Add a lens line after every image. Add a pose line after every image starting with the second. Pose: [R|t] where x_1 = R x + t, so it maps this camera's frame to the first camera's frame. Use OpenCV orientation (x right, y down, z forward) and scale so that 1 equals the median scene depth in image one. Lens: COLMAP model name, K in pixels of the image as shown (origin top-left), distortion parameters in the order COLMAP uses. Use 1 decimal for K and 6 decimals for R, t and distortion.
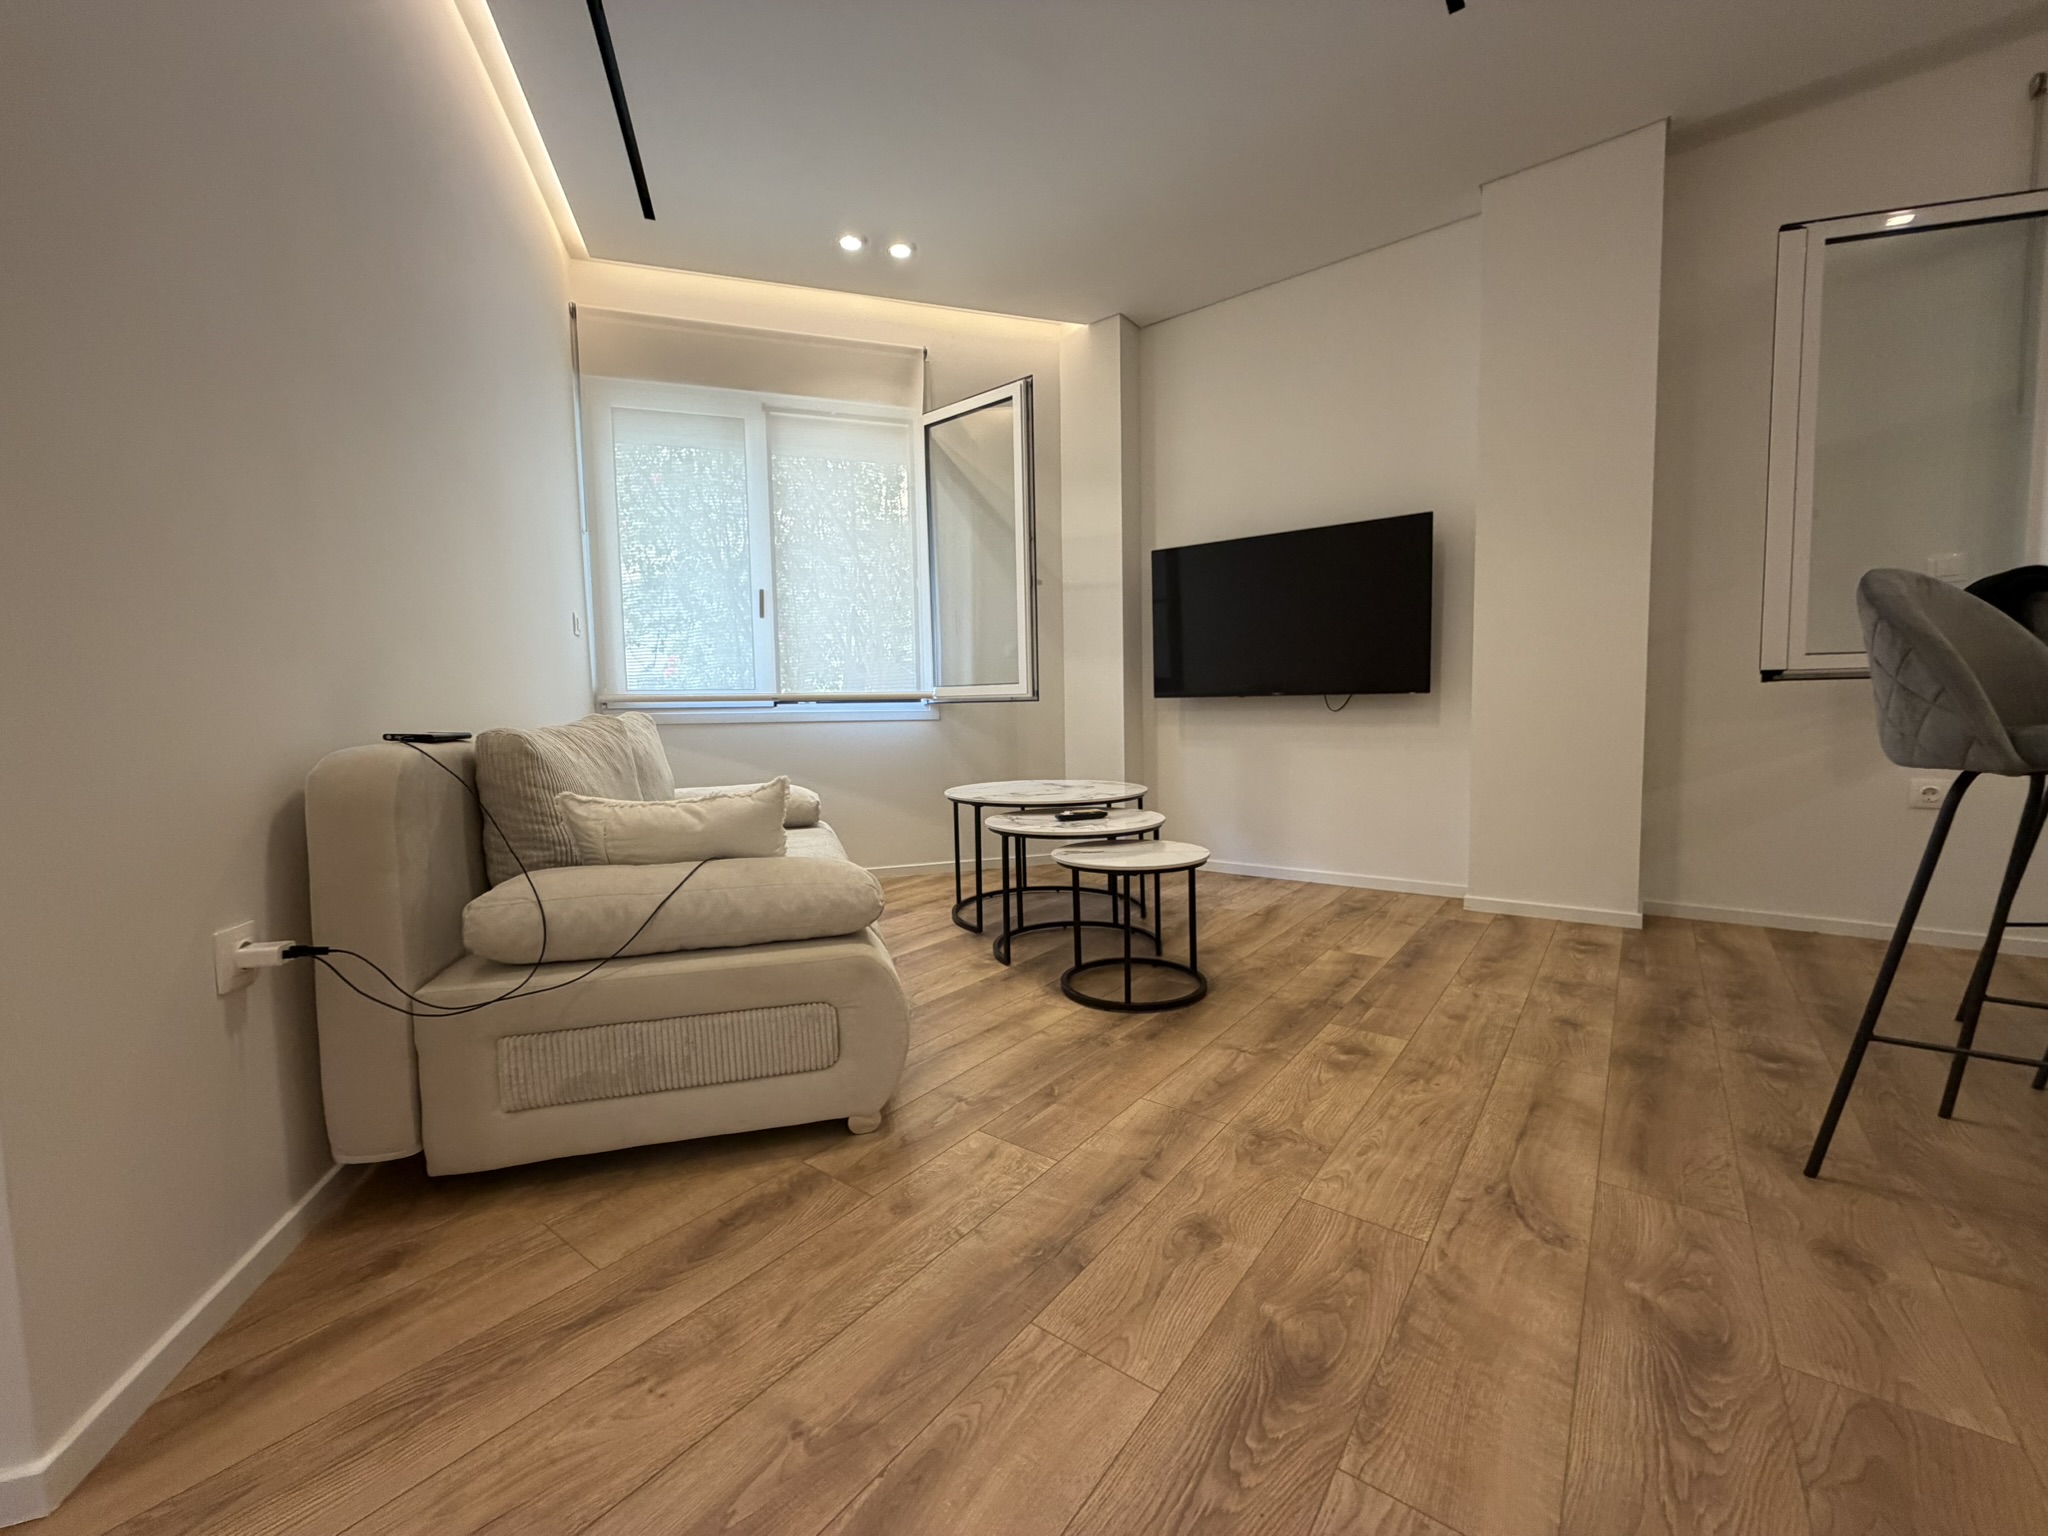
lens RADIAL K [[814.1, 0, 1020.2], [0, 814.1, 767.8], [0, 0, 1]] dist [-0.001414, 0.000314]
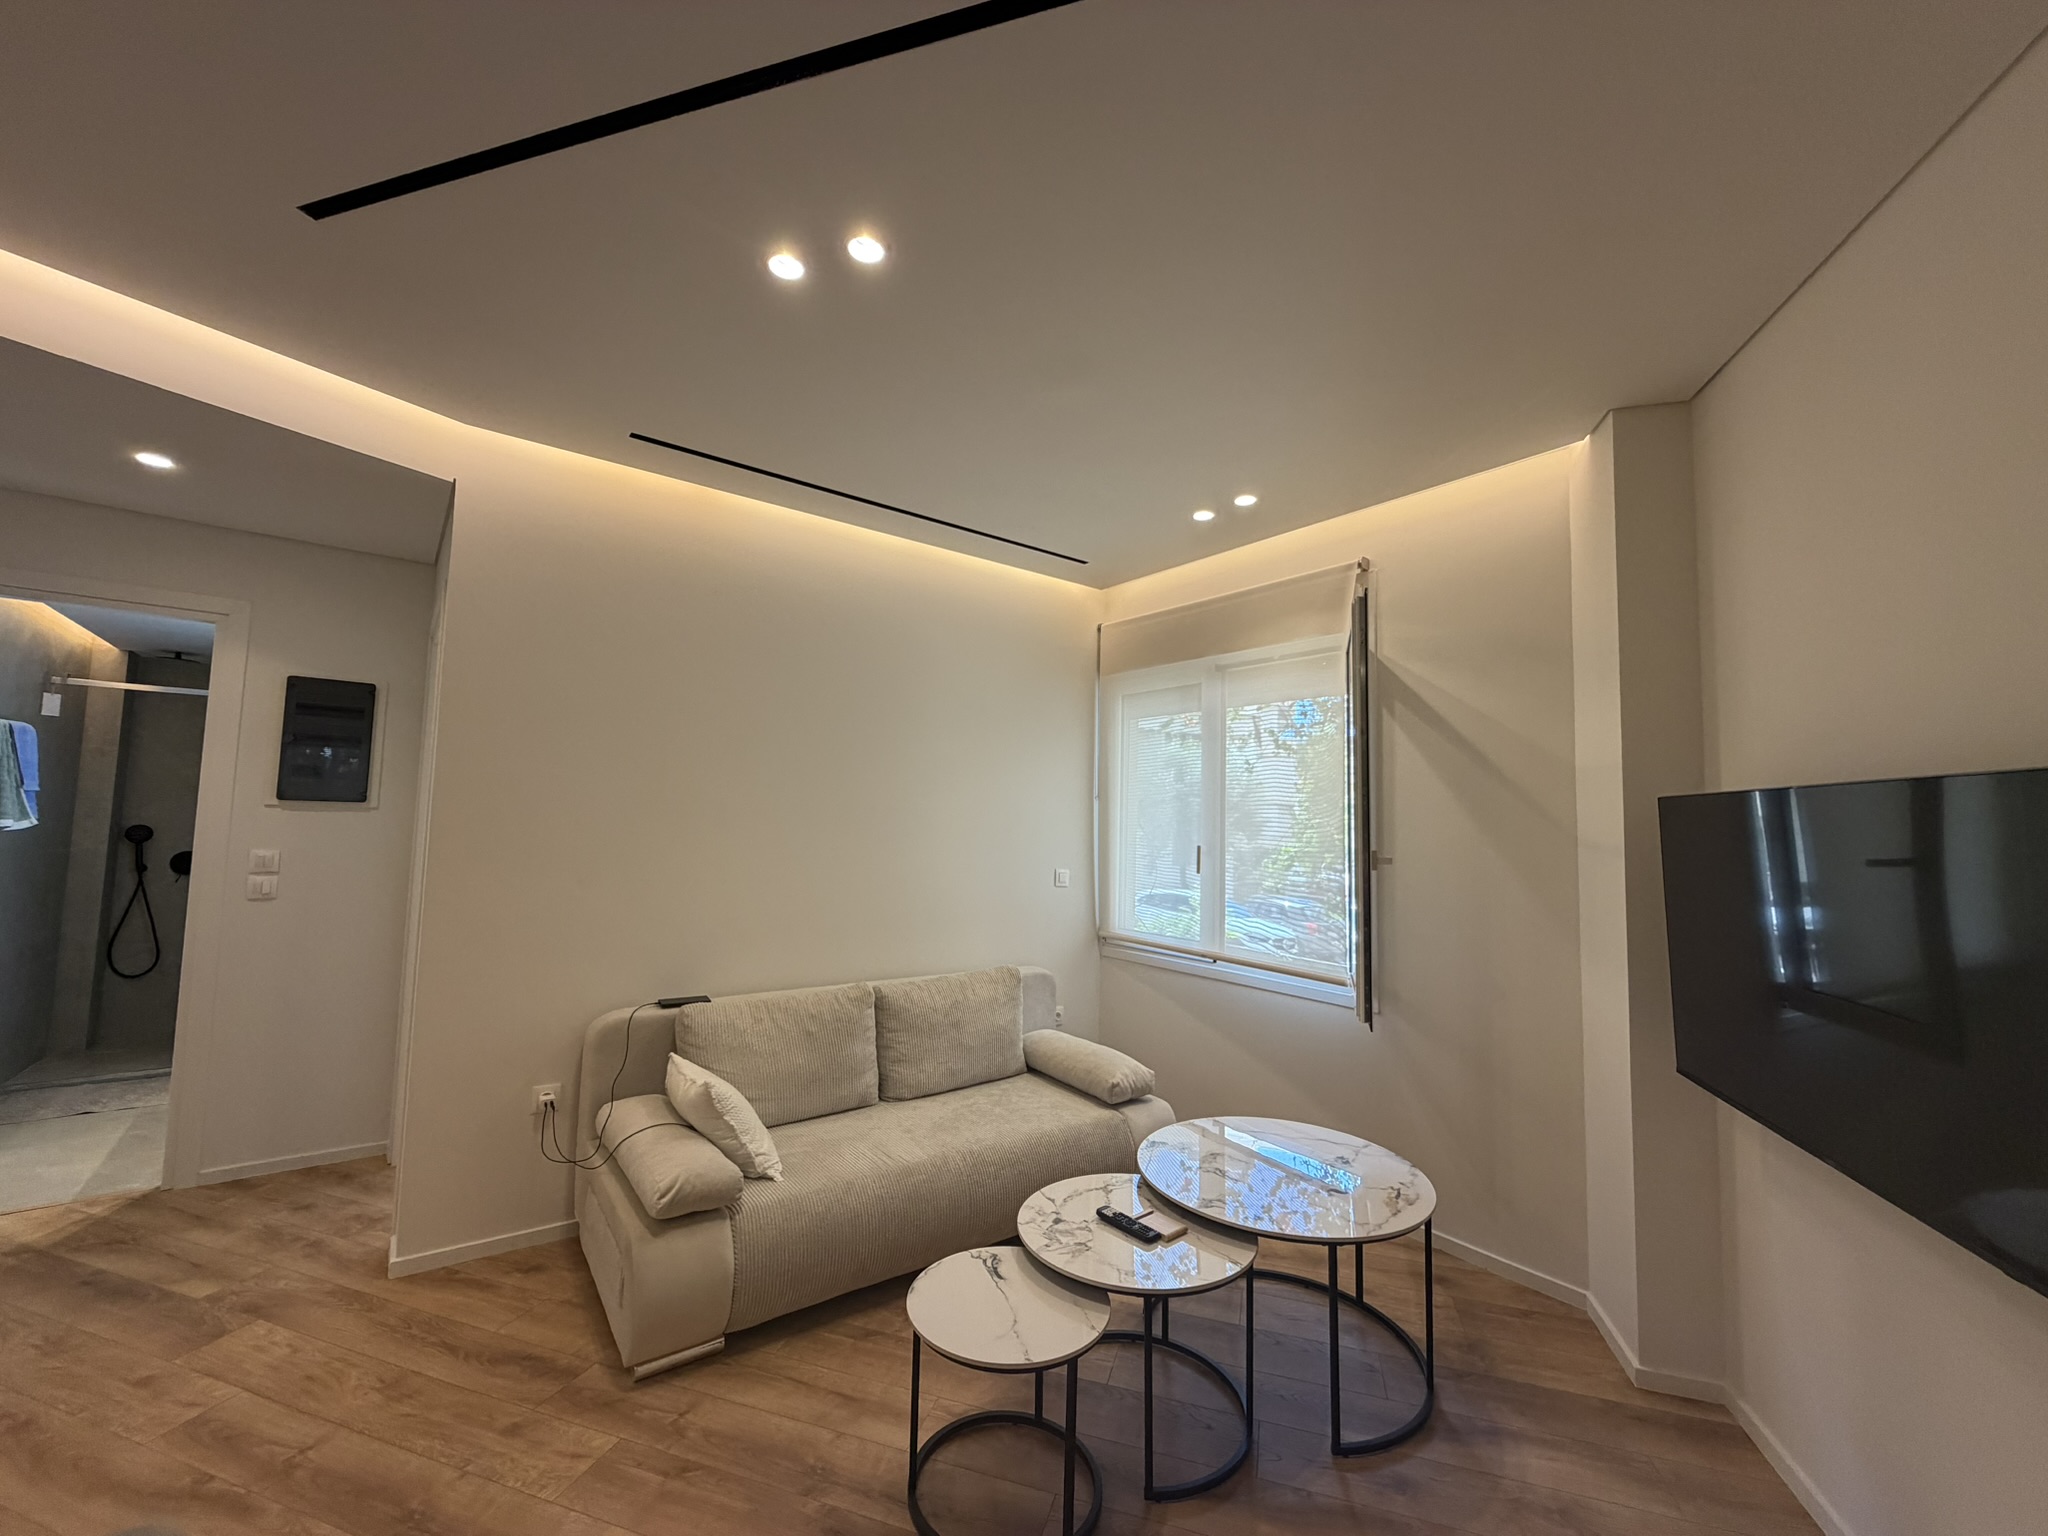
lens RADIAL K [[814.1, 0, 1020.2], [0, 814.1, 767.8], [0, 0, 1]] dist [-0.001414, 0.000314]
pose [[0.336495, -0.037974, -0.940919, 0.599120], [-0.095886, 0.992612, -0.074351, -0.231619], [0.936791, 0.115240, 0.330368, 0.471407]]
